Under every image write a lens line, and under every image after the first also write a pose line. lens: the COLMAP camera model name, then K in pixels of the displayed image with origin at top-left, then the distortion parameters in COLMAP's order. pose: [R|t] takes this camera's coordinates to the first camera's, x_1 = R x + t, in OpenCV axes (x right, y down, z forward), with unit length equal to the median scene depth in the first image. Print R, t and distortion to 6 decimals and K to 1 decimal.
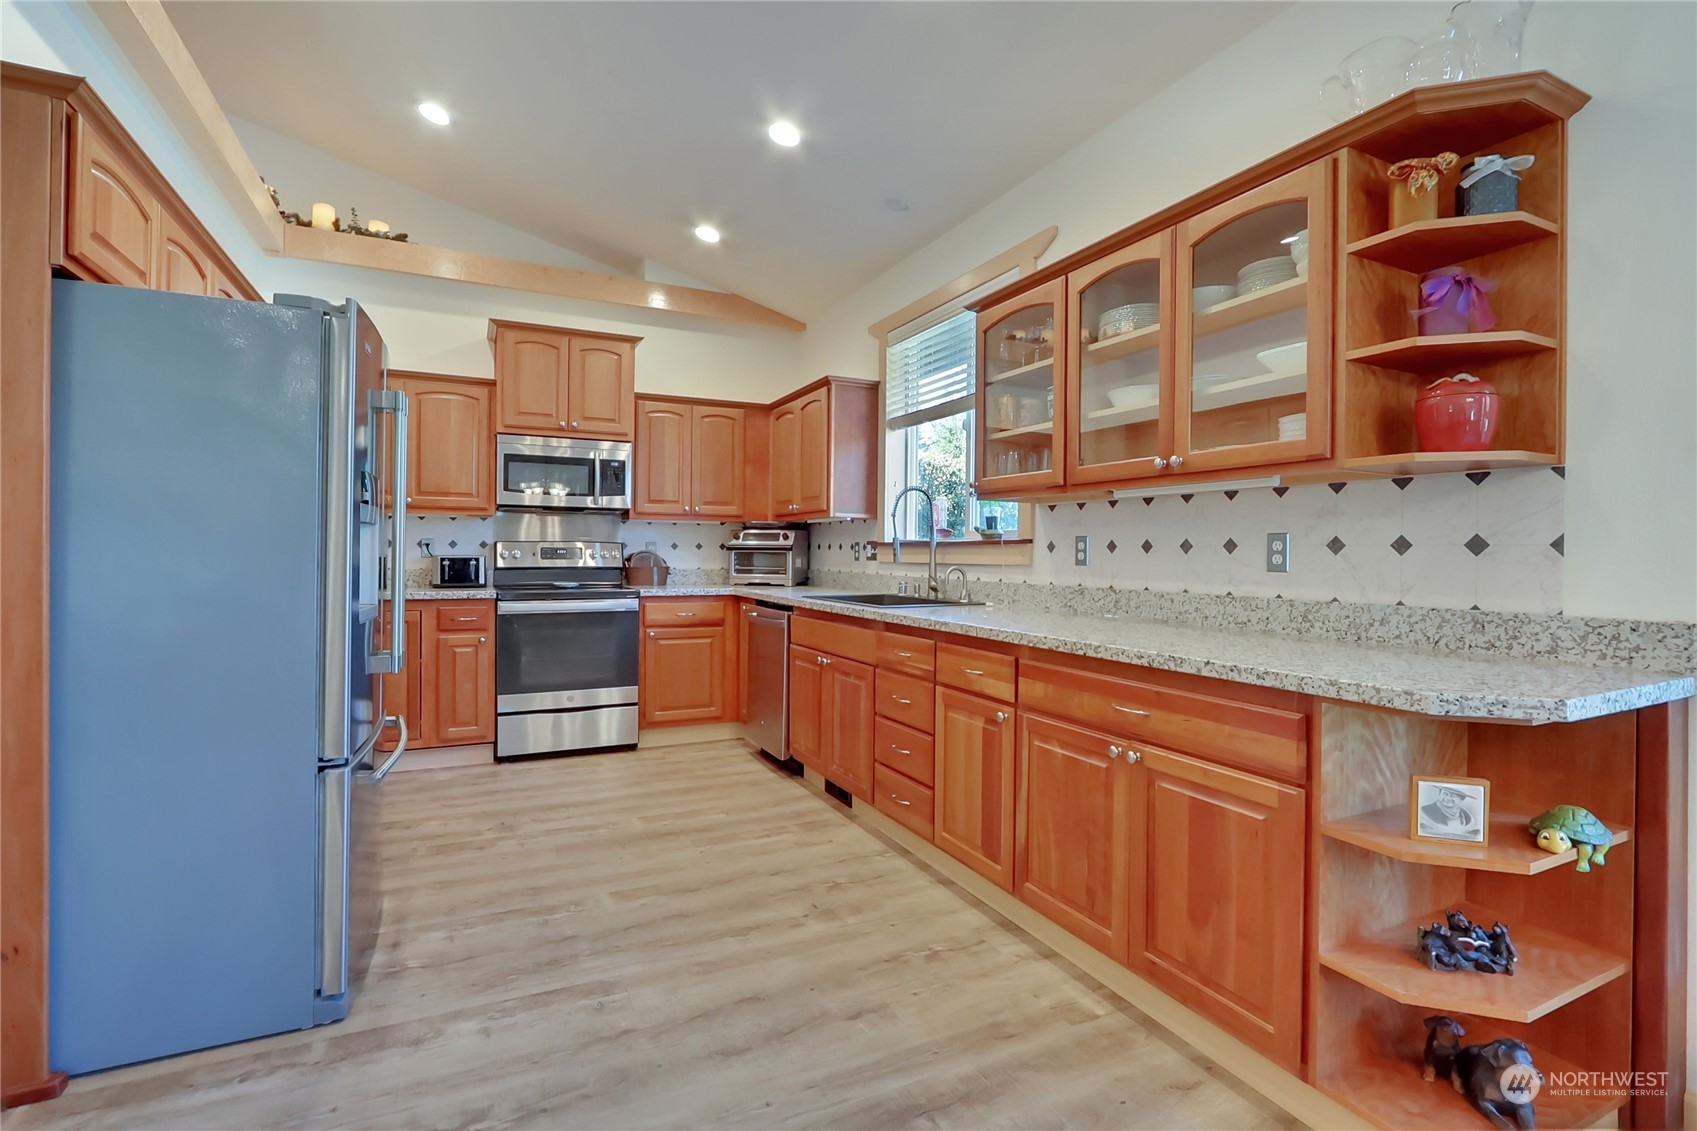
lens RADIAL K [[781.8, 0, 845.7], [0, 781.8, 550.0], [0, 0, 1]] dist [-0.009443, 0.000852]
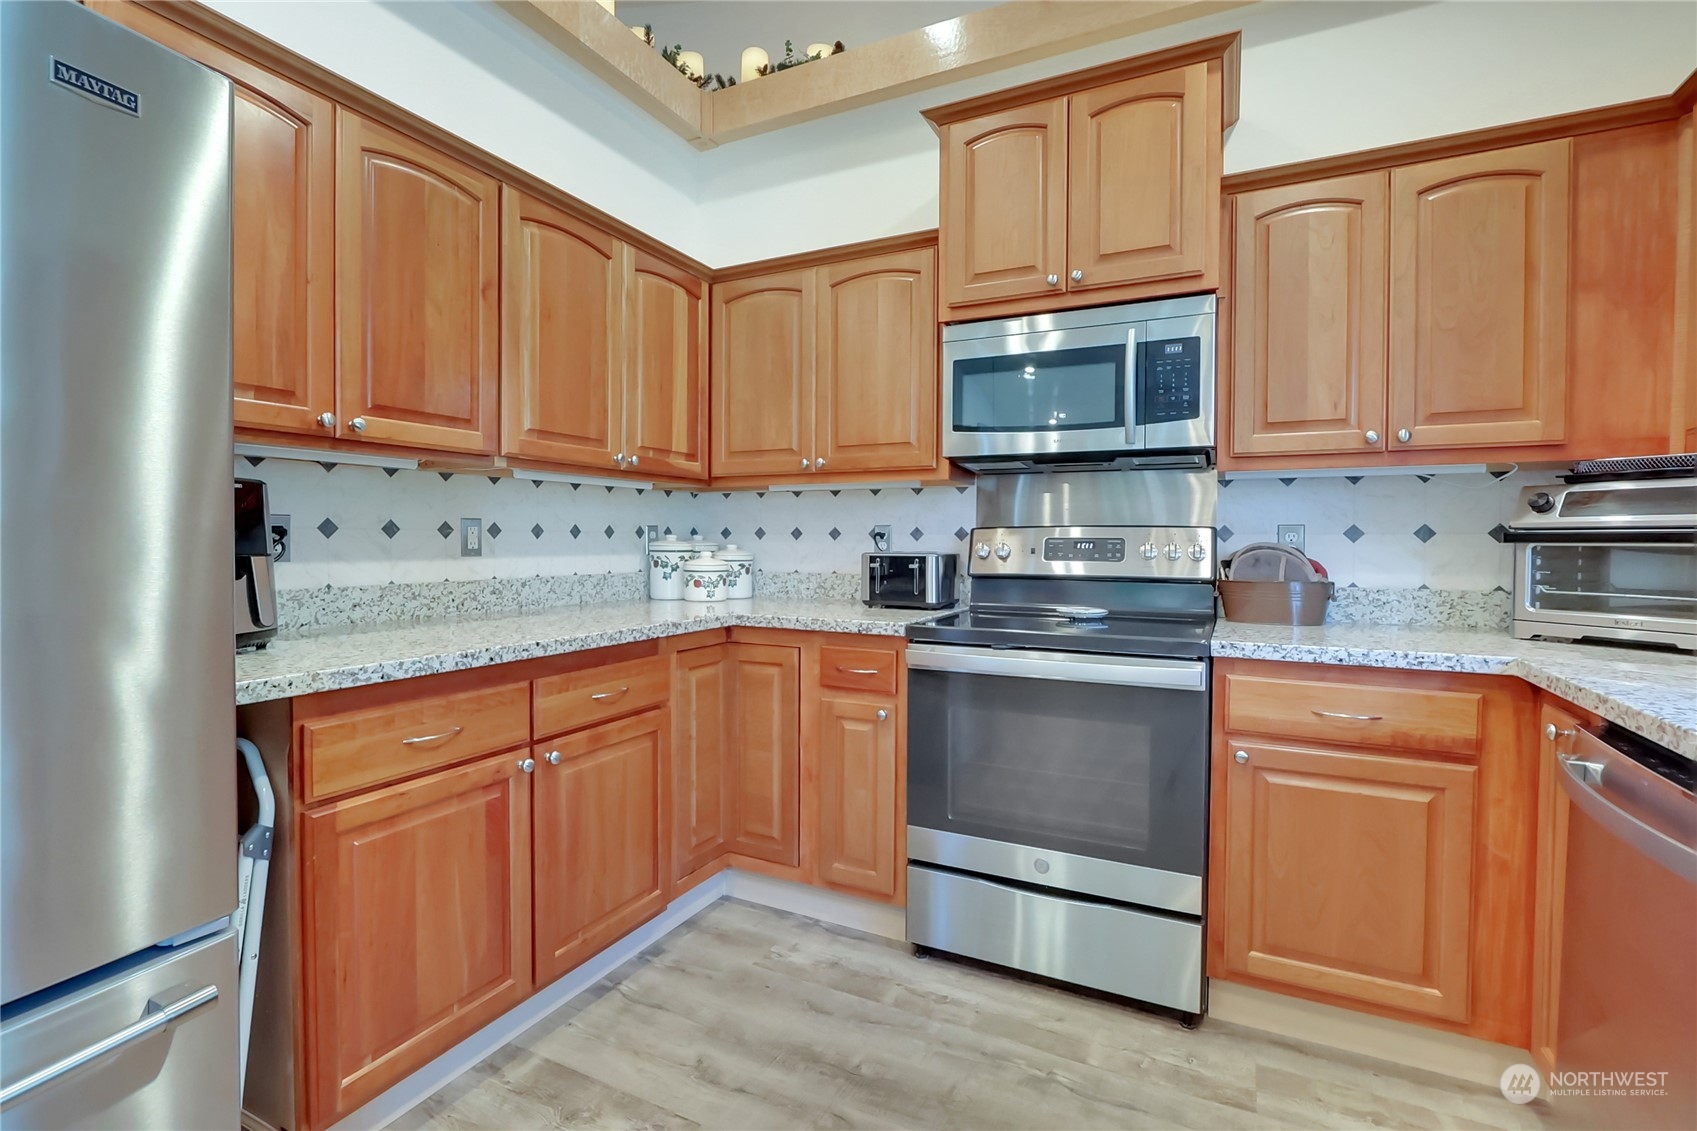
lens RADIAL K [[778.1, 0, 839.6], [0, 778.1, 557.3], [0, 0, 1]] dist [-0.013579, 0.001296]
pose [[0.605345, 0.012553, -0.795864, -0.060613], [0.001067, 0.999862, 0.016582, 0.000925], [0.795963, -0.010887, 0.605248, 0.600700]]
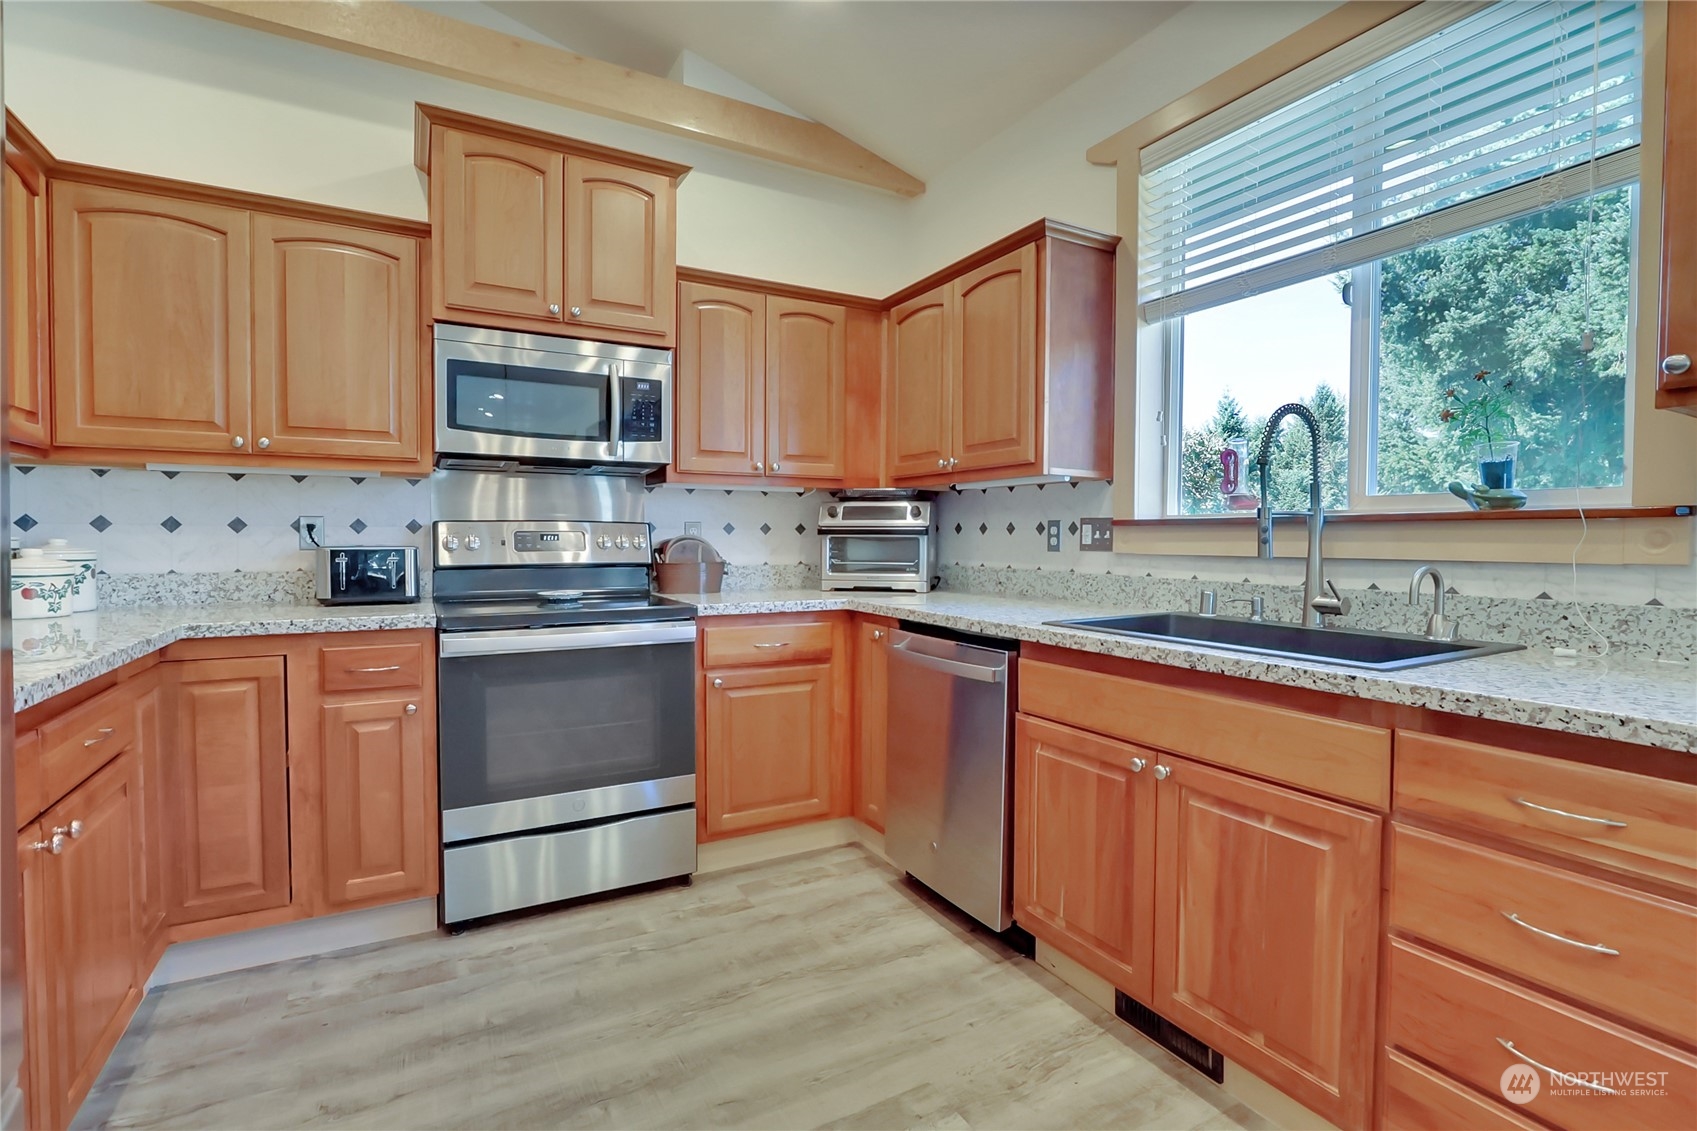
lens RADIAL K [[778.1, 0, 839.6], [0, 778.1, 557.3], [0, 0, 1]] dist [-0.013579, 0.001296]
pose [[0.998706, -0.004924, 0.050612, -0.186465], [0.003503, 0.999598, 0.028125, 0.000938], [-0.050730, -0.027912, 0.998322, 0.428427]]
